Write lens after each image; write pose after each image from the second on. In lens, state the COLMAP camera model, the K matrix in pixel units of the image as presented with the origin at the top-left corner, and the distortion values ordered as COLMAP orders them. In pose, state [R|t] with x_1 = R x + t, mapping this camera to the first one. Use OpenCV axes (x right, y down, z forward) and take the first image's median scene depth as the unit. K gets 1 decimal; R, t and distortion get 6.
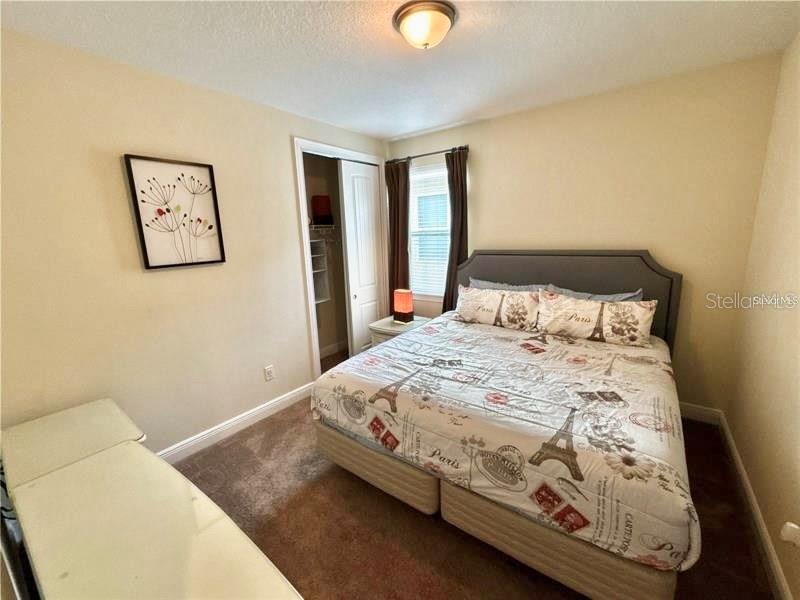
lens RADIAL K [[332.8, 0, 400.0], [0, 332.8, 300.0], [0, 0, 1]] dist [-0.002524, -0.000401]
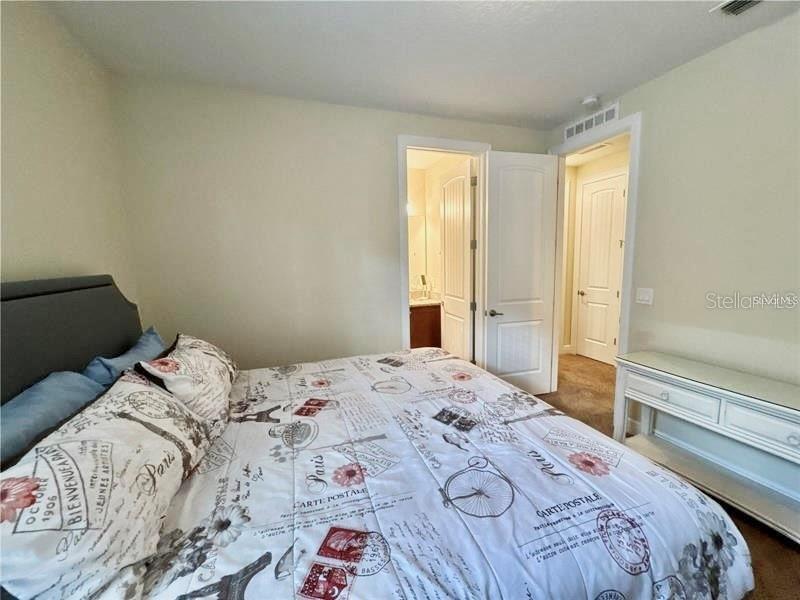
lens RADIAL K [[332.8, 0, 400.0], [0, 332.8, 300.0], [0, 0, 1]] dist [-0.002524, -0.000401]
pose [[-0.824580, -0.022429, 0.565301, -0.127674], [0.160233, 0.949041, 0.271379, -0.222055], [-0.542581, 0.314354, -0.778966, 1.425885]]
